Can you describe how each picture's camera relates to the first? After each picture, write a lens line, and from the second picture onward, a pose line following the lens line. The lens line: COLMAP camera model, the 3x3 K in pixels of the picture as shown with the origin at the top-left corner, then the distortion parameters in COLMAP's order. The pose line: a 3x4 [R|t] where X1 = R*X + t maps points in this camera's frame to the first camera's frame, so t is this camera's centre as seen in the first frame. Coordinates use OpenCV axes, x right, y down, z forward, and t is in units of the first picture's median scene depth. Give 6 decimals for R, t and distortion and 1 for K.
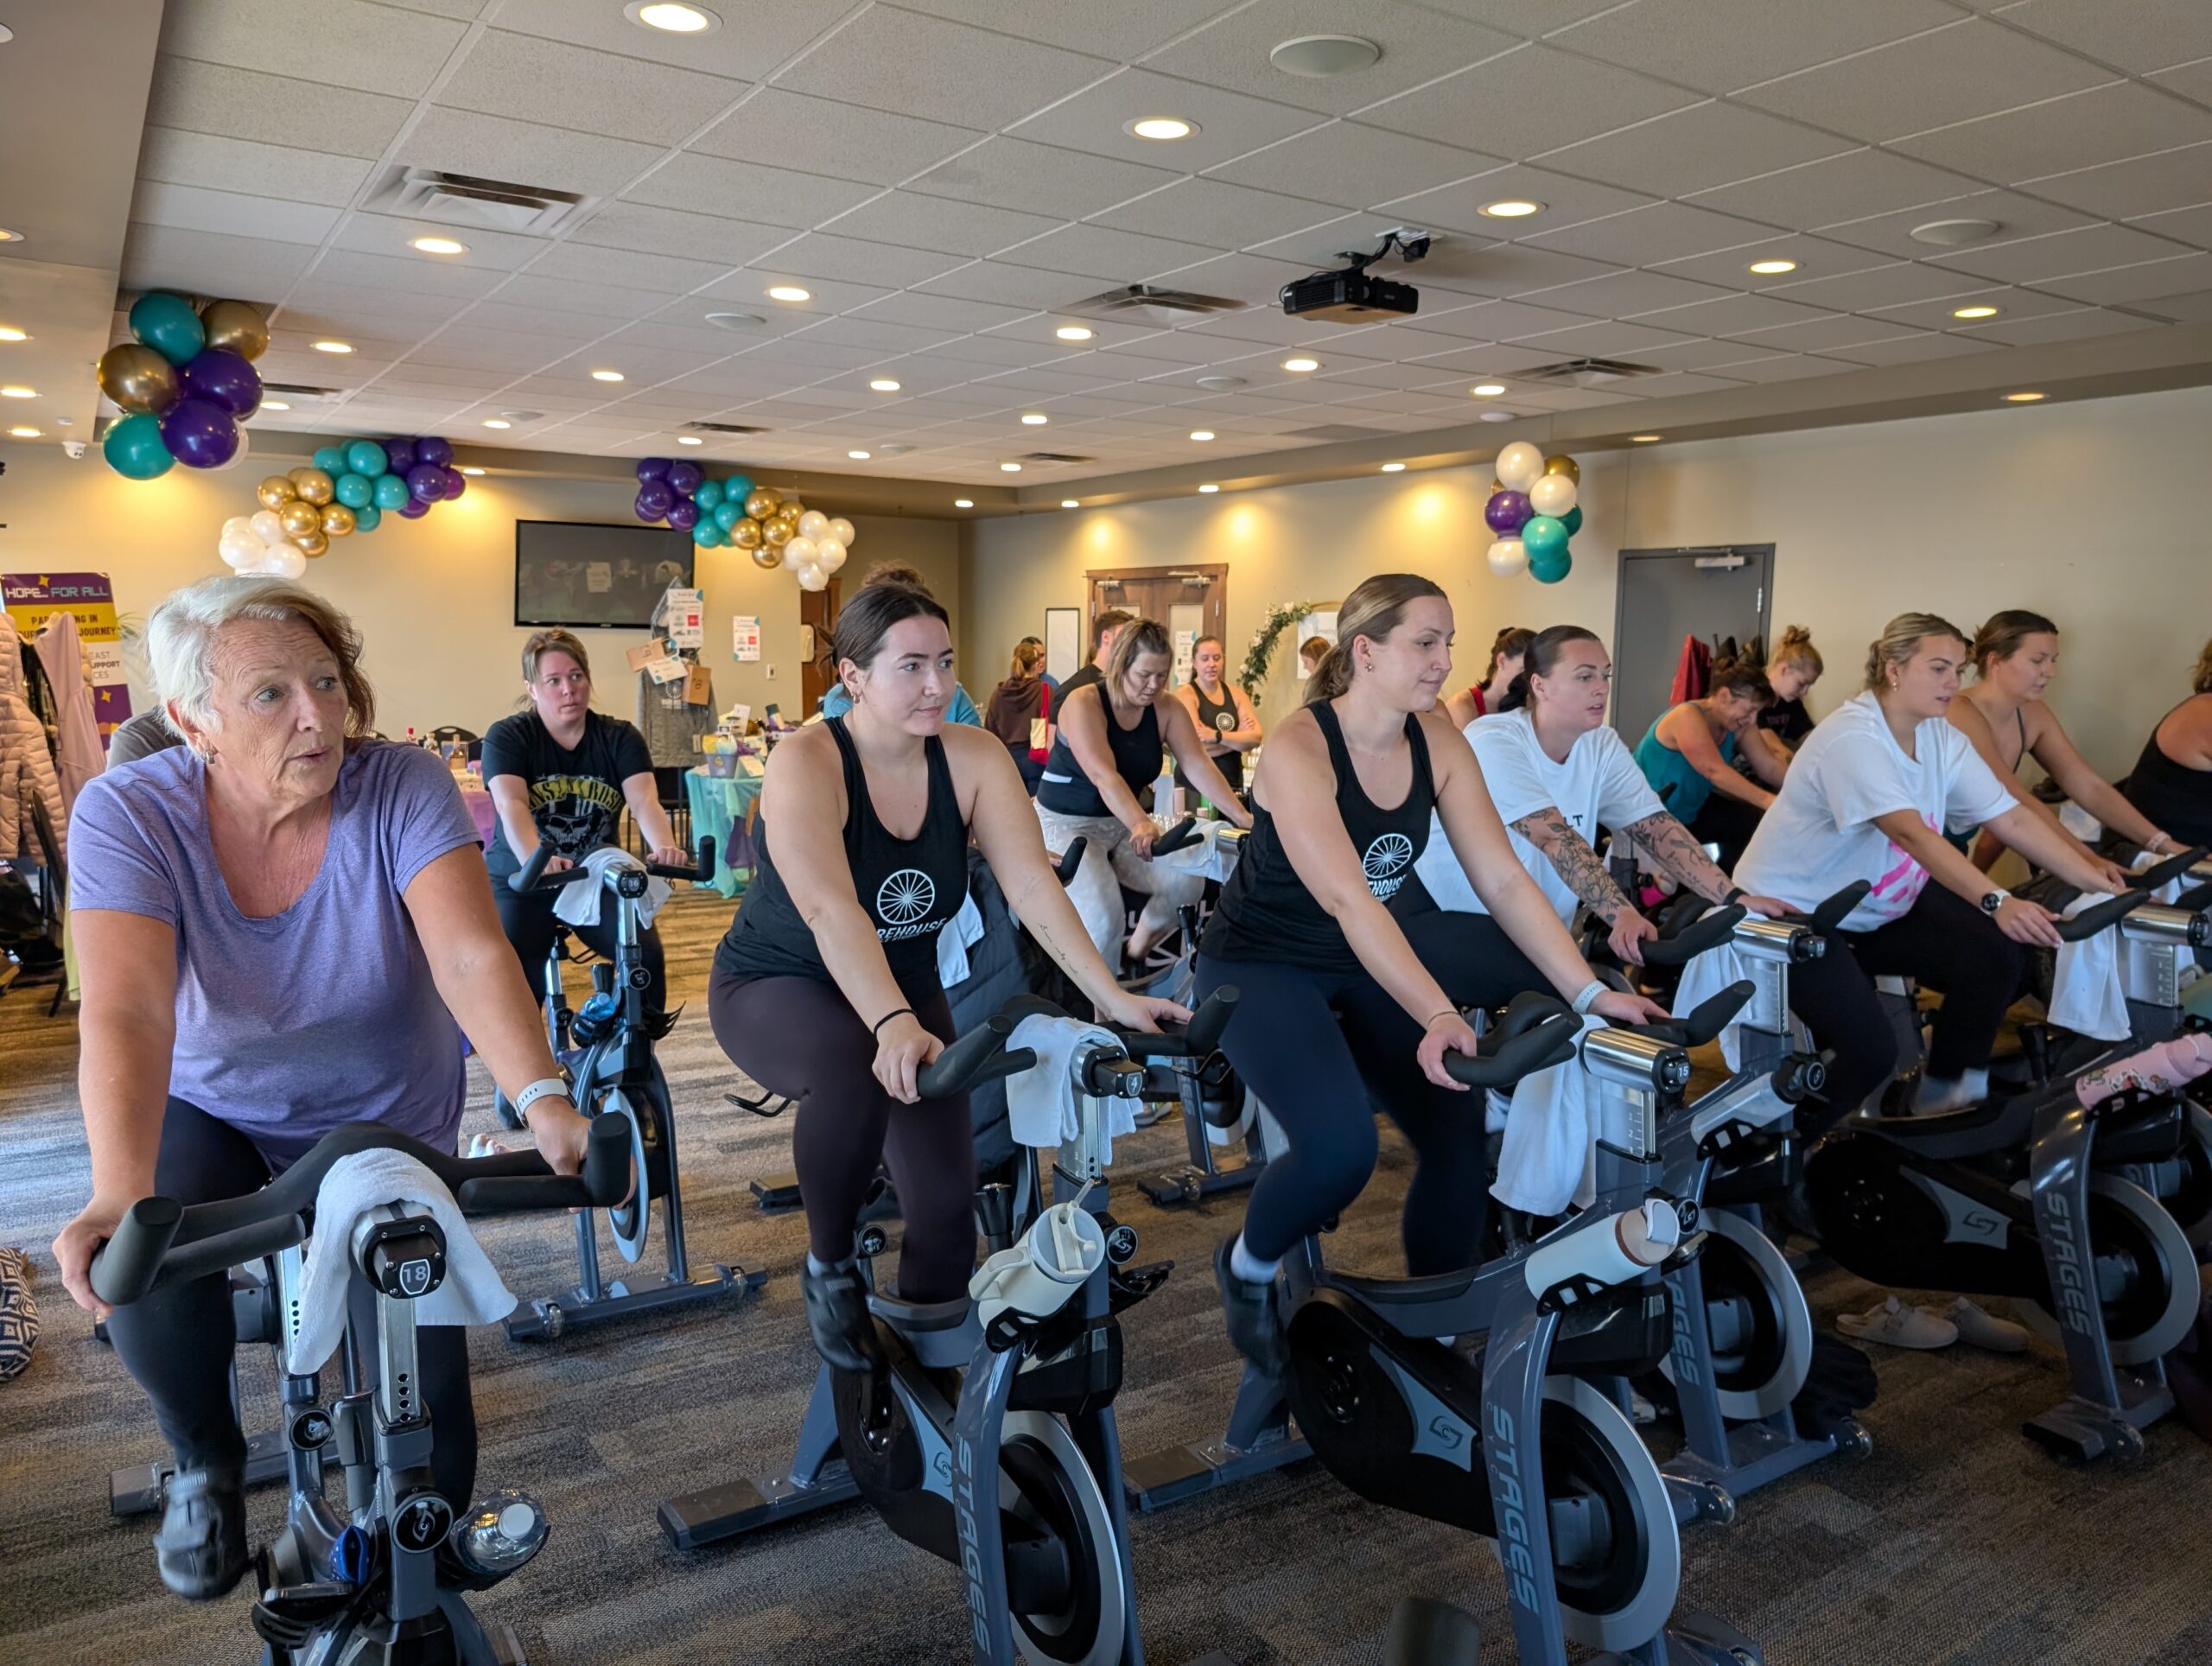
lens RADIAL K [[1595.4, 0, 1132.7], [0, 1595.4, 848.7], [0, 0, 1]] dist [0.005874, -0.003332]
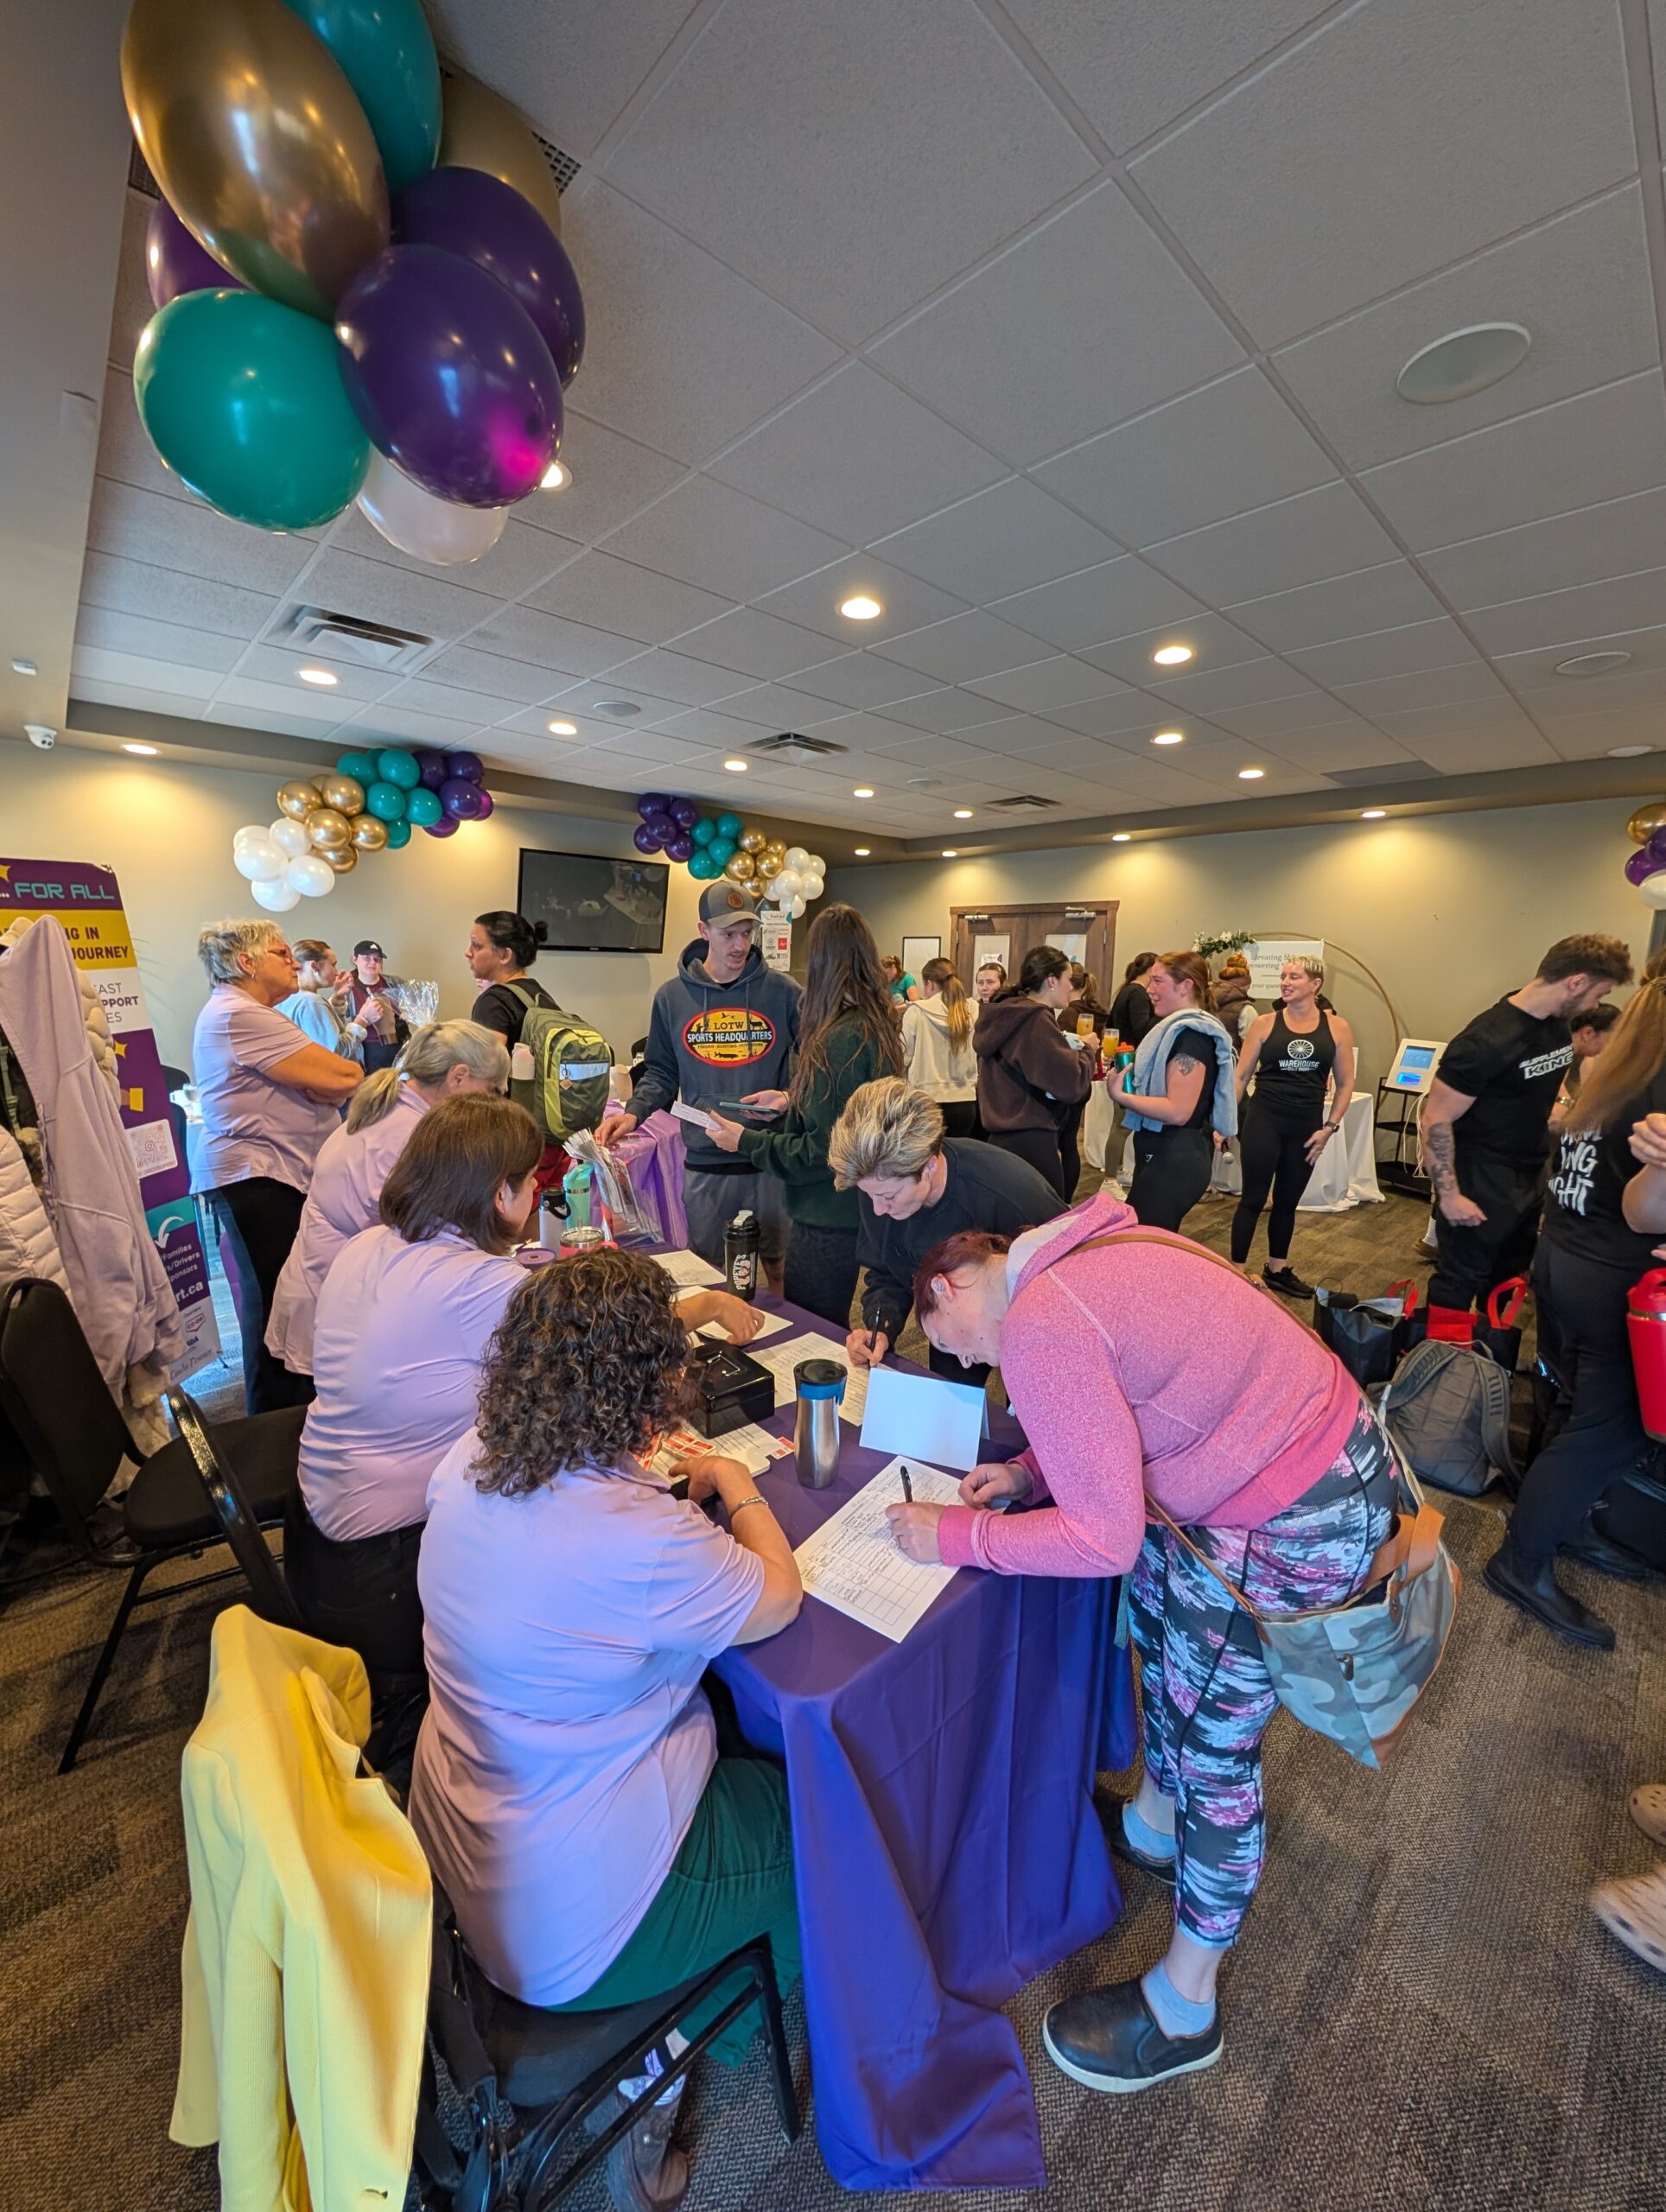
lens RADIAL K [[817.1, 0, 833.0], [0, 817.1, 1106.0], [0, 0, 1]] dist [-0.002598, -0.000107]
pose [[0.984011, -0.027532, 0.175964, -0.661286], [0.019040, 0.998579, 0.049766, -0.134723], [-0.177085, -0.045620, 0.983138, 0.985630]]
